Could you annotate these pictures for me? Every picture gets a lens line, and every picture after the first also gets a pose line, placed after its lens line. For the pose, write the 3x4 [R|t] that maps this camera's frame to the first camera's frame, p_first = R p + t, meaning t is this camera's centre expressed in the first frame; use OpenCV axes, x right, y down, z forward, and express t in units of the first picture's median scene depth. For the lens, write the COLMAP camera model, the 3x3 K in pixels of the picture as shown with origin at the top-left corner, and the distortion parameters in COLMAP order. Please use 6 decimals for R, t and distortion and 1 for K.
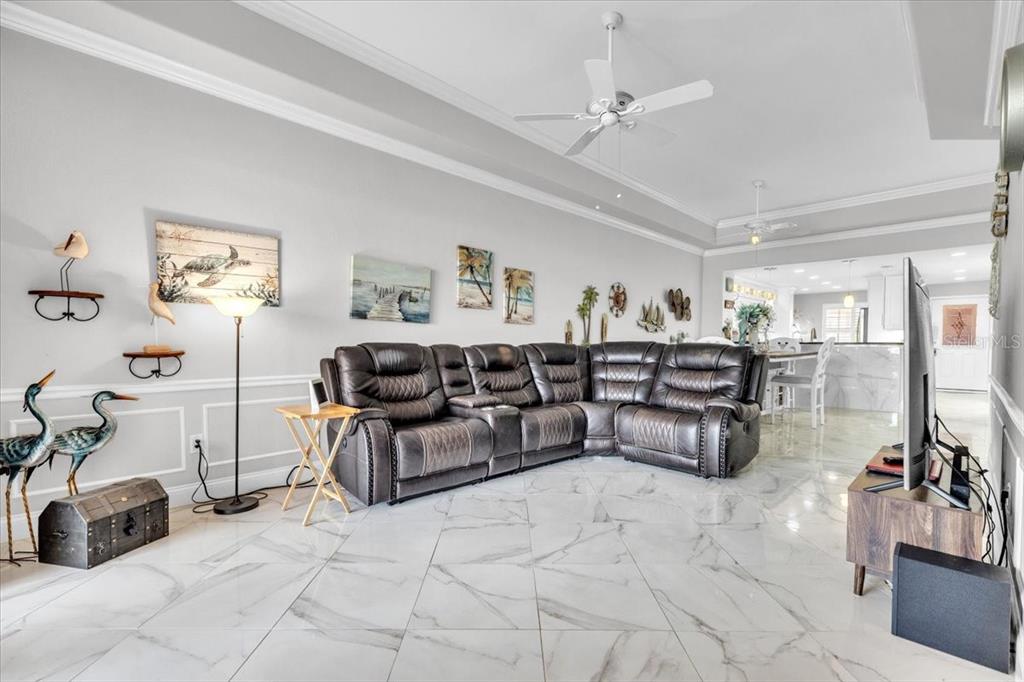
lens RADIAL K [[438.7, 0, 533.4], [0, 438.7, 342.8], [0, 0, 1]] dist [-0.011829, 0.000821]
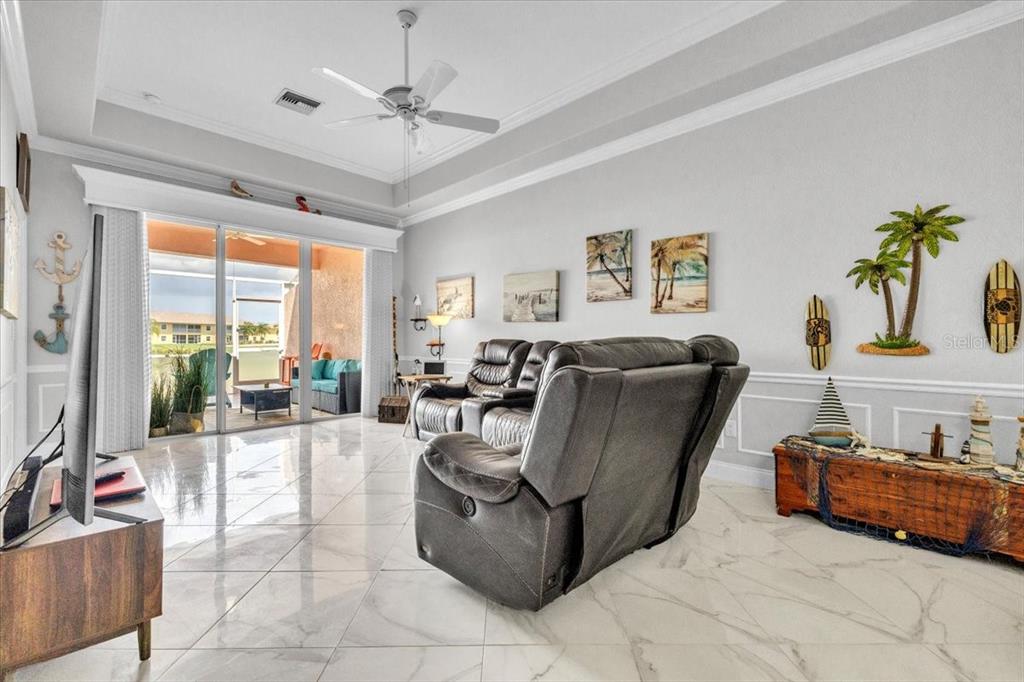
lens RADIAL K [[438.7, 0, 530.1], [0, 438.7, 340.7], [0, 0, 1]] dist [-0.011829, 0.000821]
pose [[-0.011447, 0.002597, -0.999931, 0.846948], [-0.004377, 0.999987, 0.002647, 0.001196], [0.999925, 0.004407, -0.011436, 0.951401]]
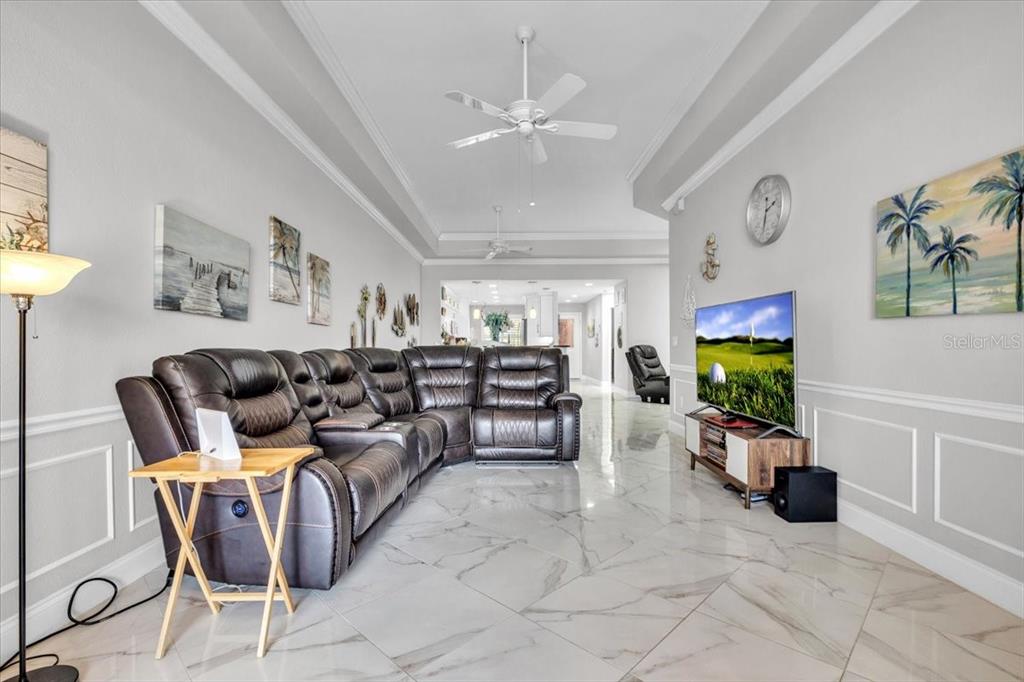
lens RADIAL K [[438.7, 0, 508.9], [0, 438.7, 348.1], [0, 0, 1]] dist [-0.011829, 0.000821]
pose [[0.734436, -0.009288, 0.678614, -0.407152], [0.008558, 0.999954, 0.004423, -0.000284], [-0.678624, 0.002559, 0.734482, 0.201504]]
